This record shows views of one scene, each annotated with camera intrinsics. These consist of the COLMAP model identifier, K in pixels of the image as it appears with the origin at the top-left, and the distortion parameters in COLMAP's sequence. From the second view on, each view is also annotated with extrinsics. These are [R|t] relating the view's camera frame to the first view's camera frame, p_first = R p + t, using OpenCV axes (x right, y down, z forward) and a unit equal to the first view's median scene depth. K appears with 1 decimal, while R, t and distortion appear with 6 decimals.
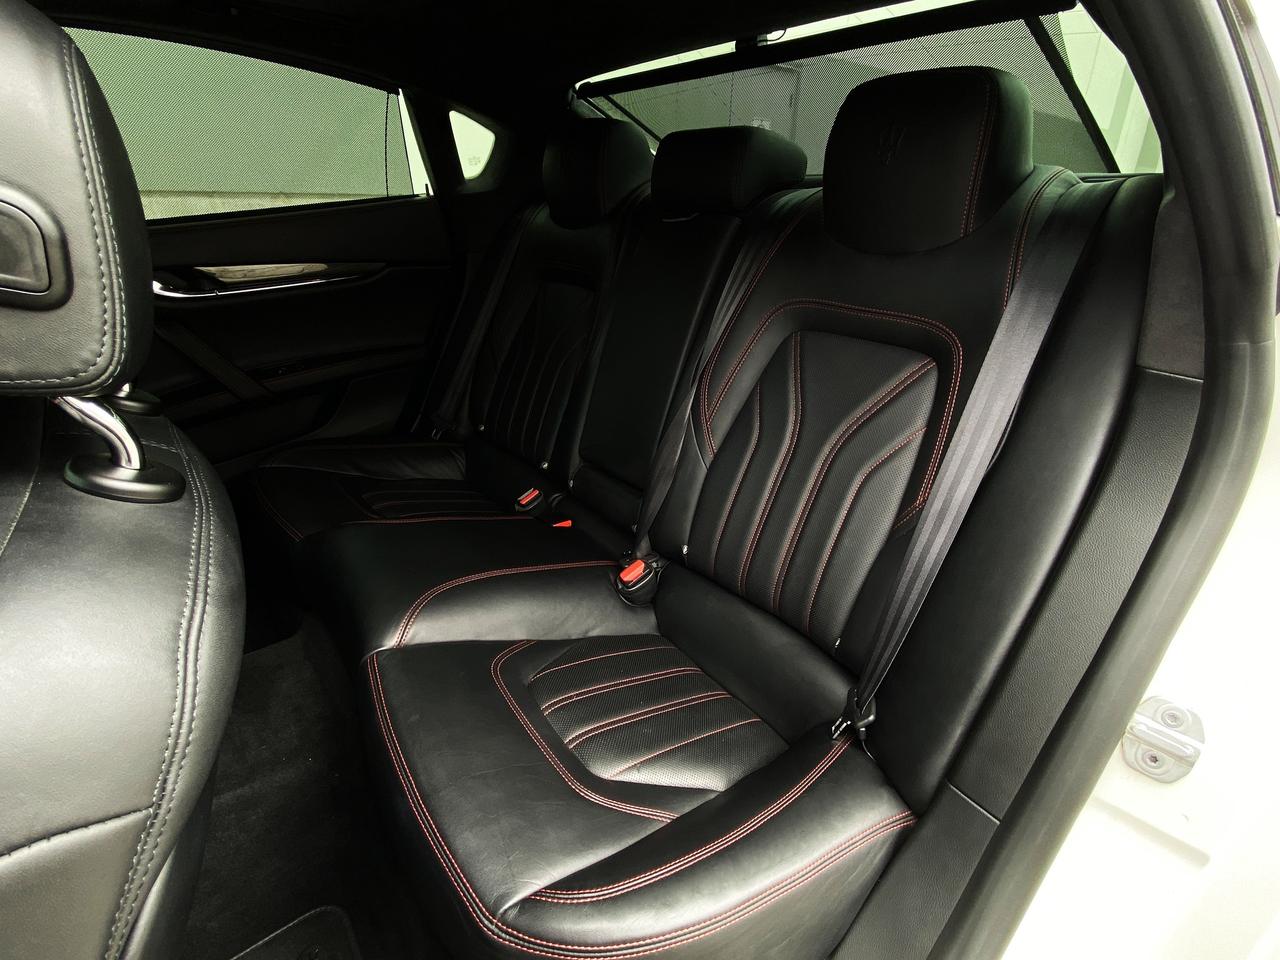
lens RADIAL K [[607.8, 0, 642.6], [0, 607.8, 480.9], [0, 0, 1]] dist [0.006866, -0.004472]
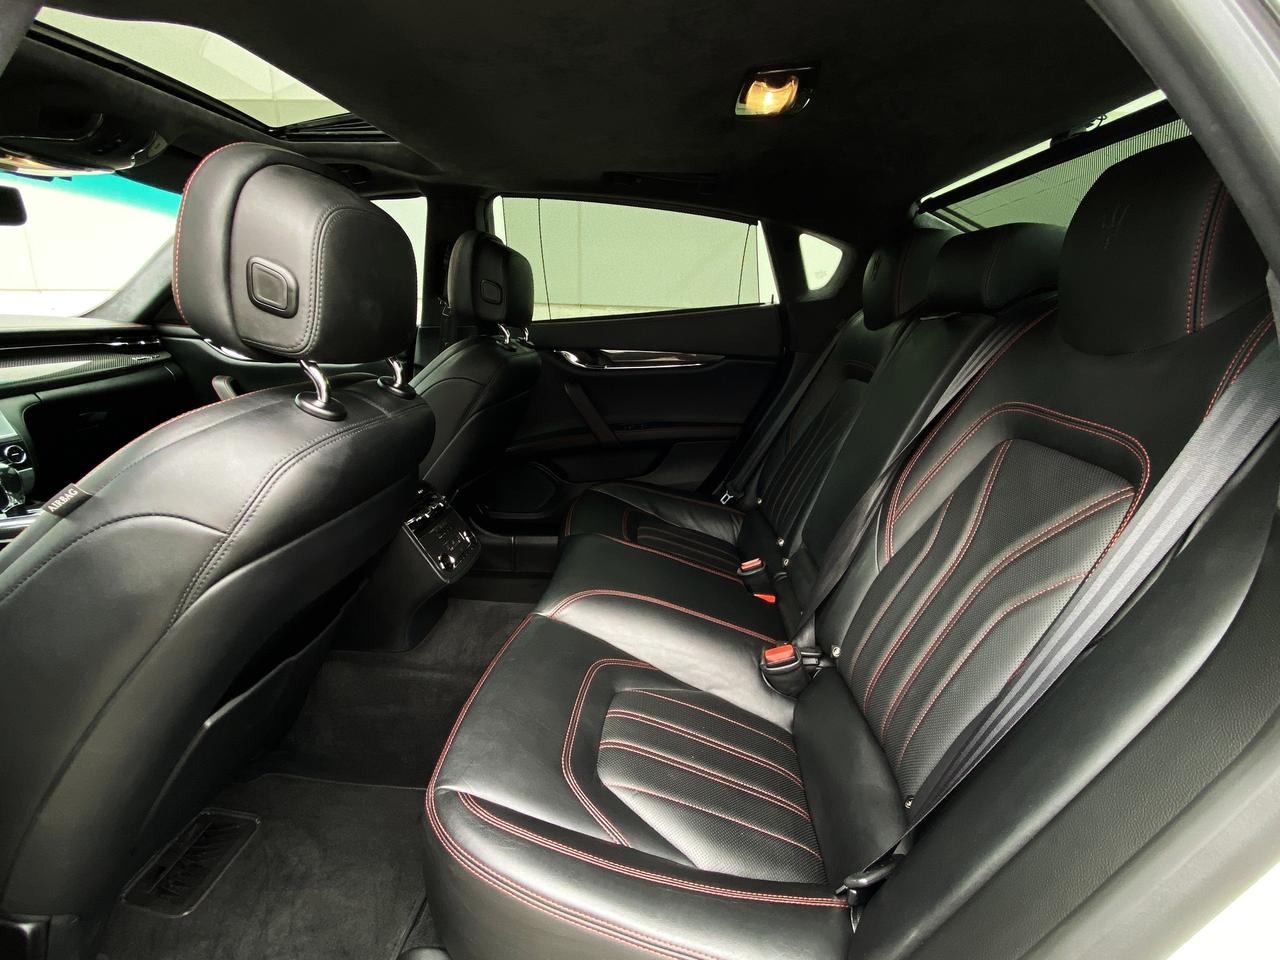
lens RADIAL K [[607.8, 0, 643.0], [0, 607.8, 483.3], [0, 0, 1]] dist [0.006866, -0.004472]
pose [[0.731040, 0.187170, -0.656161, 0.420841], [-0.298214, 0.952578, -0.060522, 0.013885], [0.613717, 0.239920, 0.752190, 0.060622]]
